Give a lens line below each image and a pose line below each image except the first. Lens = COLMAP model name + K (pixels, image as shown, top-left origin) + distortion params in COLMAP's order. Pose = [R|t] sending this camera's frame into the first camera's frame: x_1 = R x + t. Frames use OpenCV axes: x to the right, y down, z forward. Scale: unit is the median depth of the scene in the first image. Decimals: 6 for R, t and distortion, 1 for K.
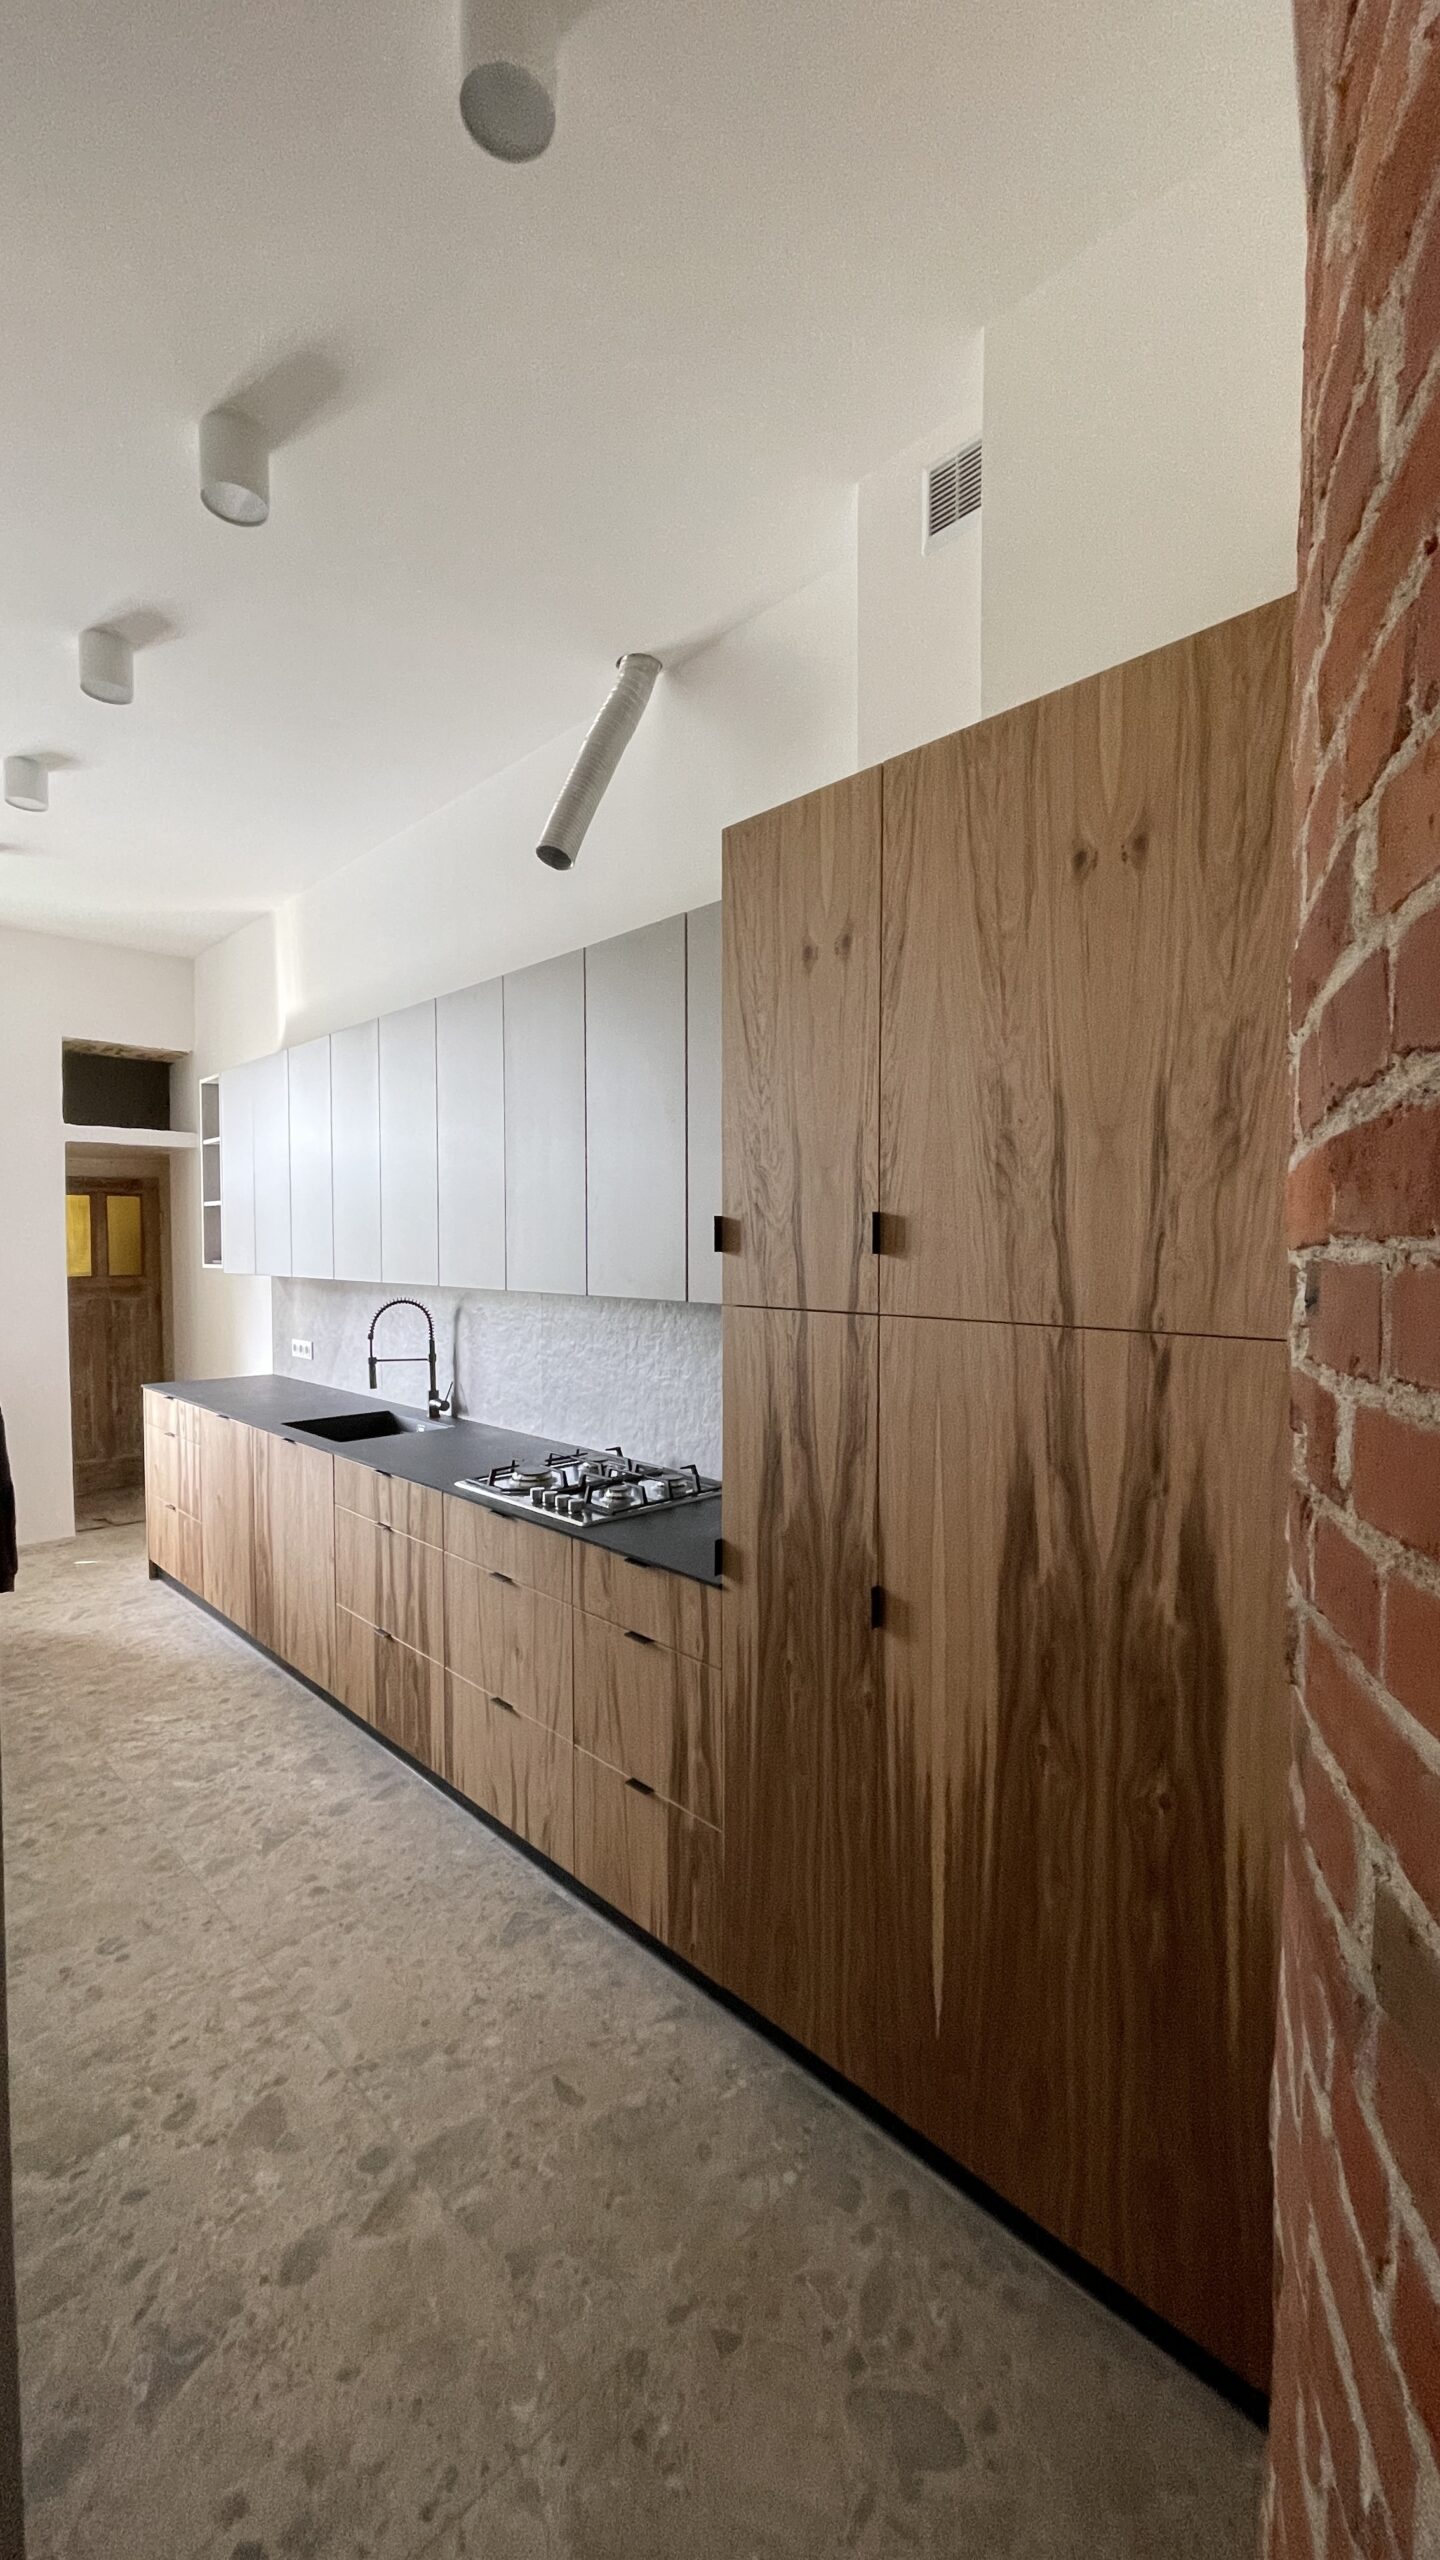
lens RADIAL K [[1034.3, 0, 716.1], [0, 1034.3, 1276.2], [0, 0, 1]] dist [-0.000559, 0.003357]
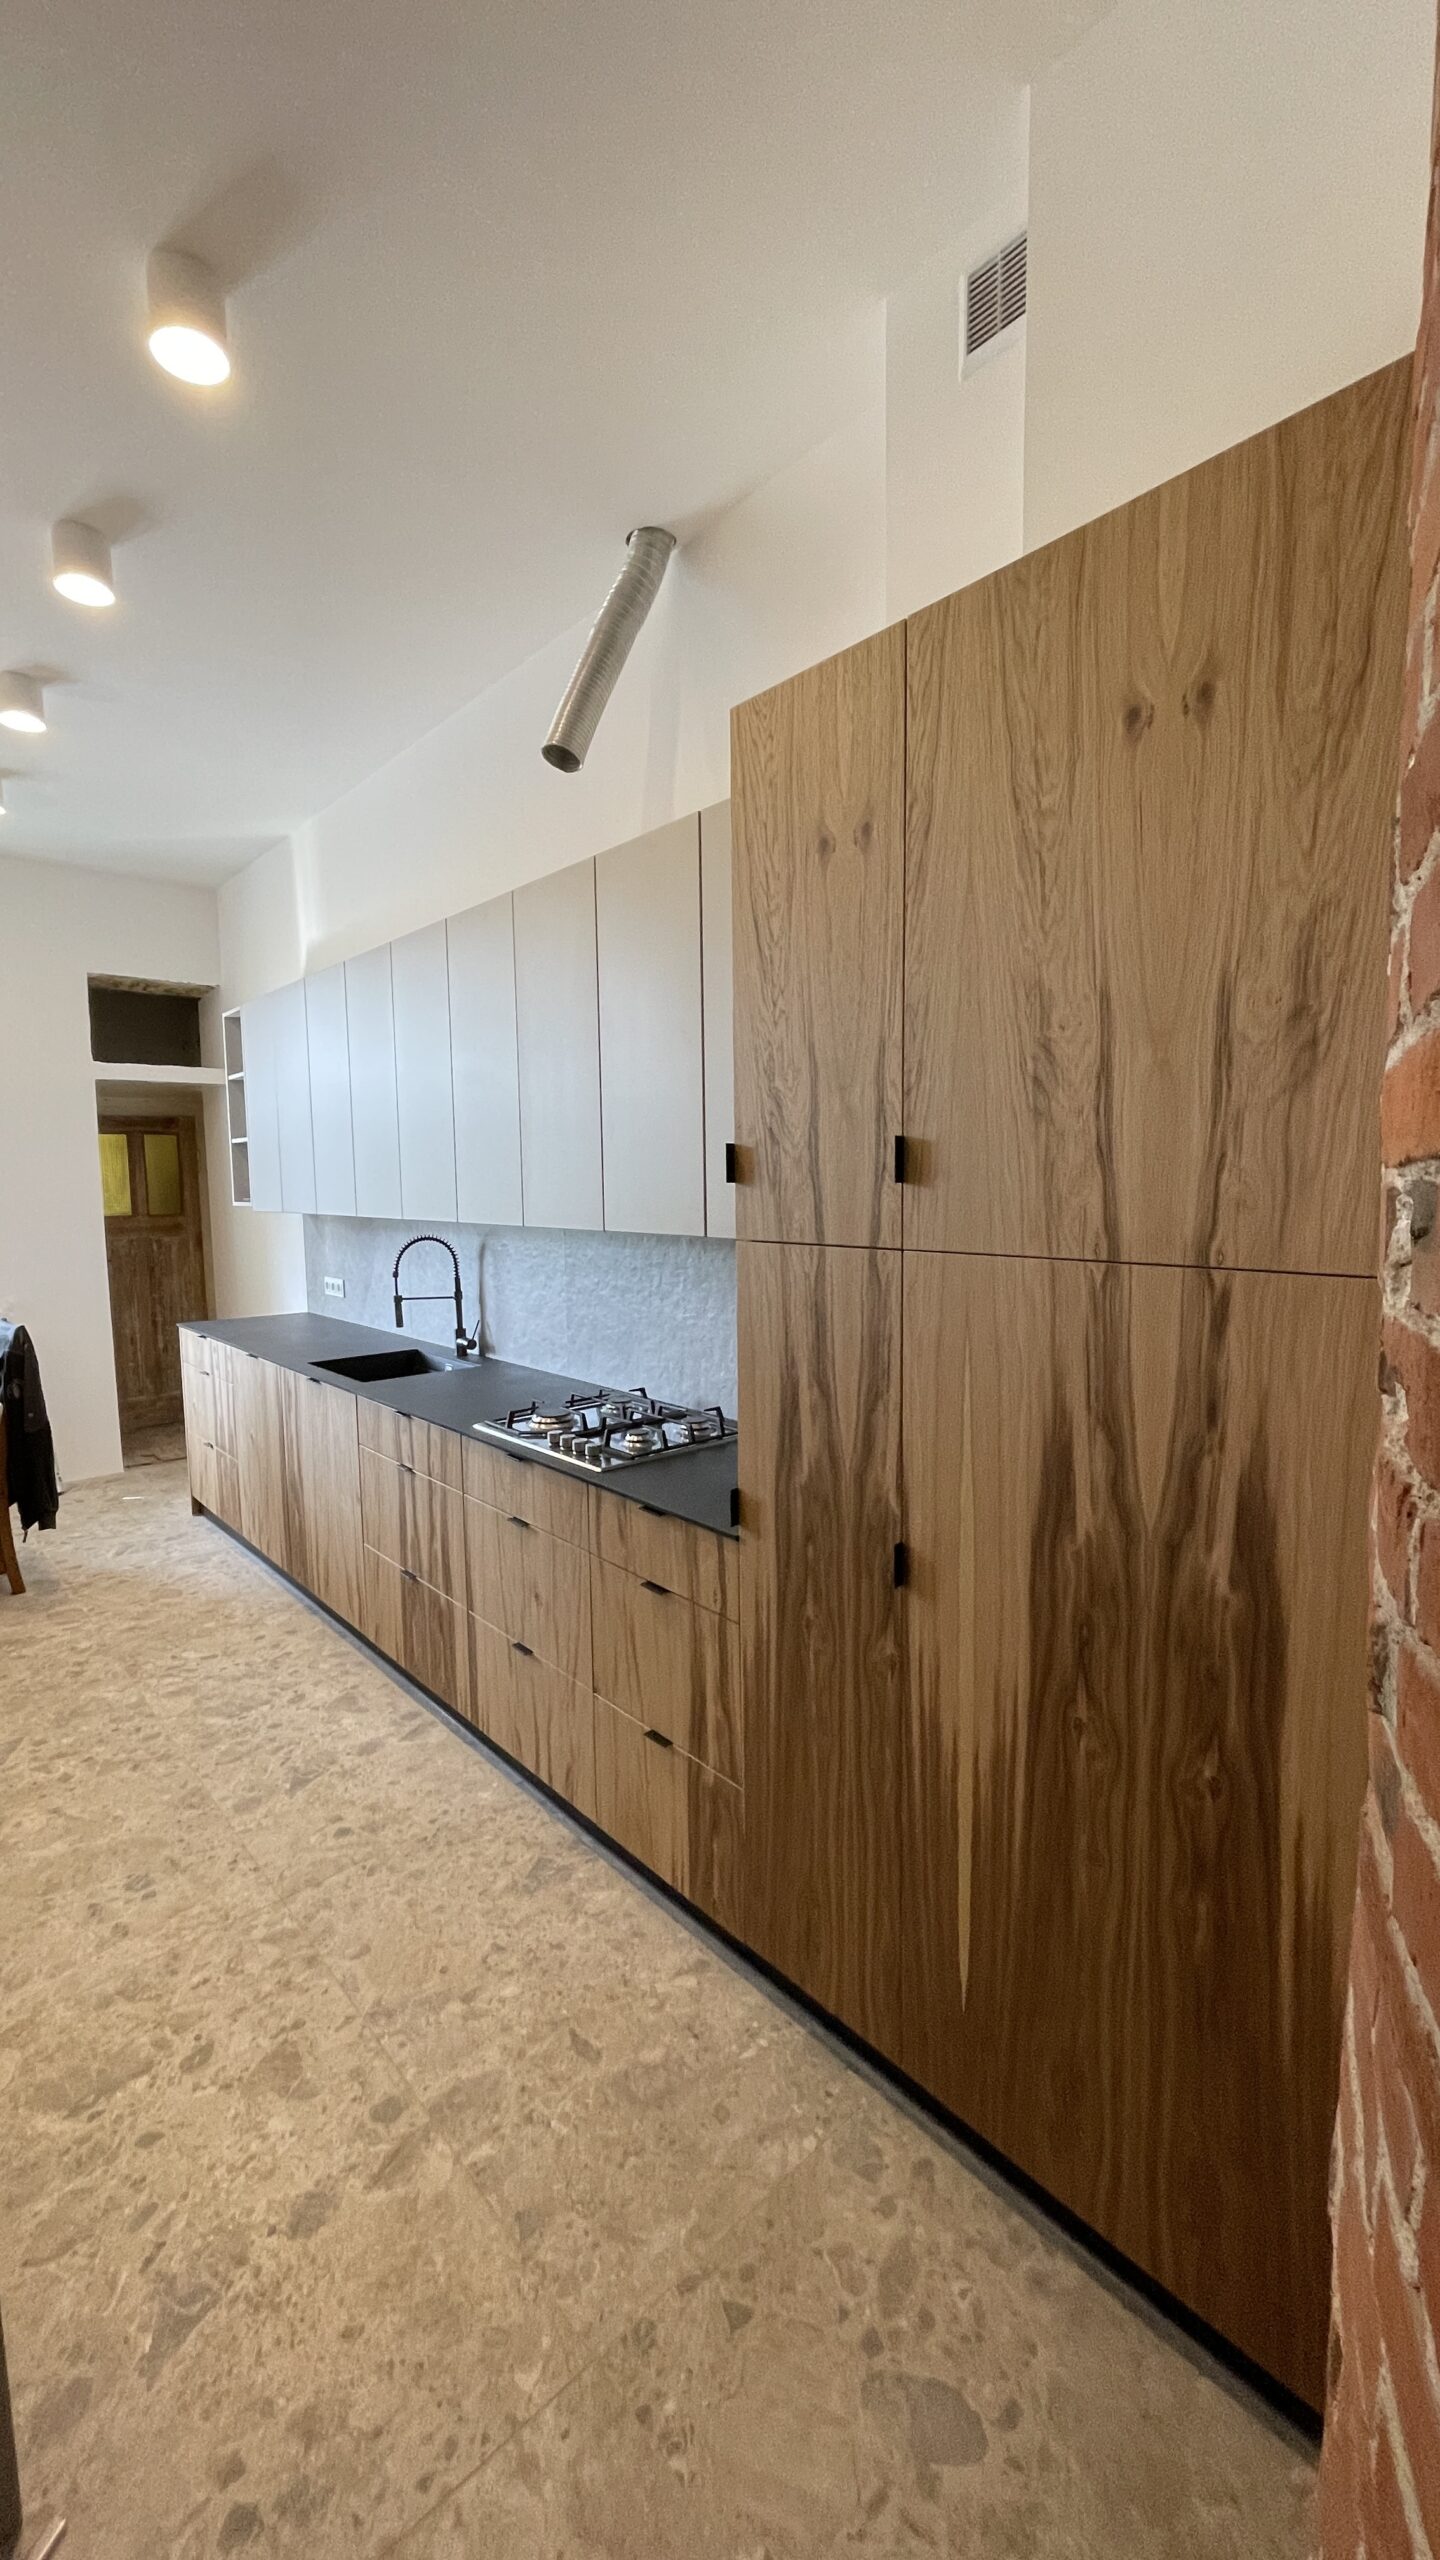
lens RADIAL K [[1034.3, 0, 713.7], [0, 1034.3, 1274.3], [0, 0, 1]] dist [-0.000559, 0.003357]
pose [[0.998722, -0.007895, -0.049911, 0.033691], [0.011009, 0.997988, 0.062445, 0.000485], [0.049317, -0.062914, 0.996800, 0.076991]]
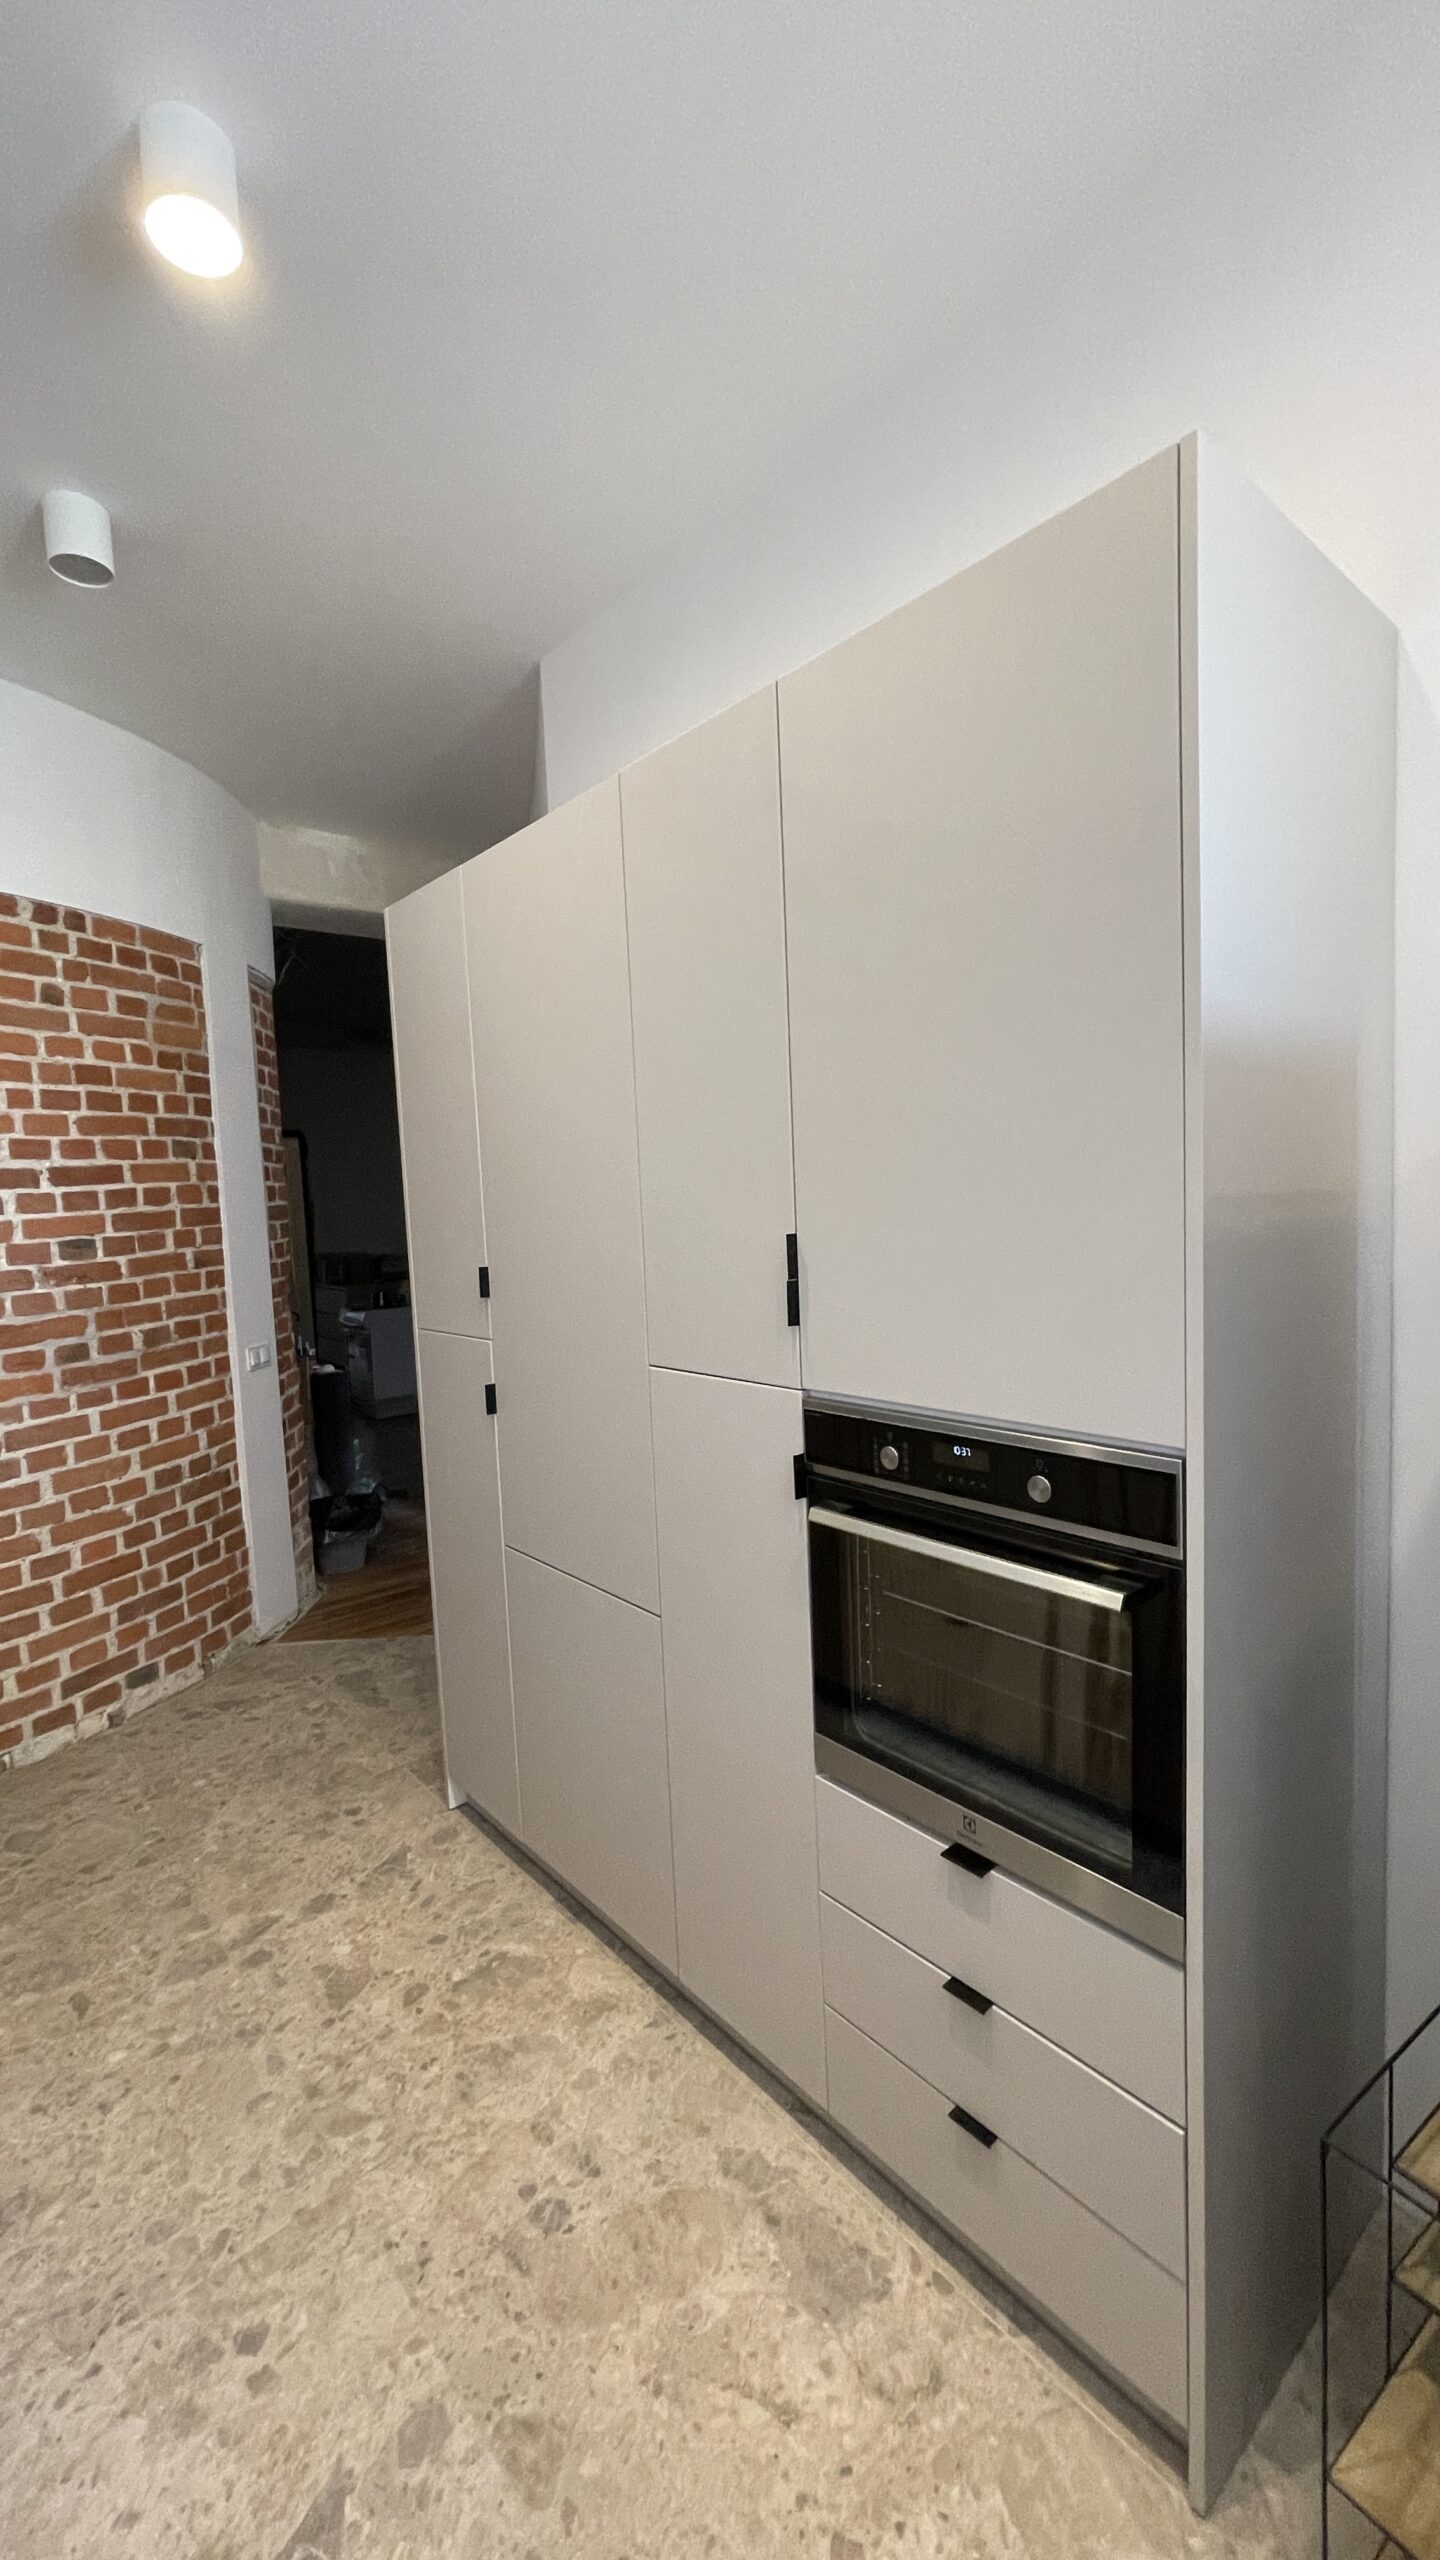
lens RADIAL K [[1034.3, 0, 709.7], [0, 1034.3, 1297.9], [0, 0, 1]] dist [-0.000559, 0.003357]
pose [[-0.995792, 0.041288, 0.081811, -0.940395], [0.051557, 0.990476, 0.127666, -0.070896], [-0.075761, 0.131347, -0.988437, 1.950539]]
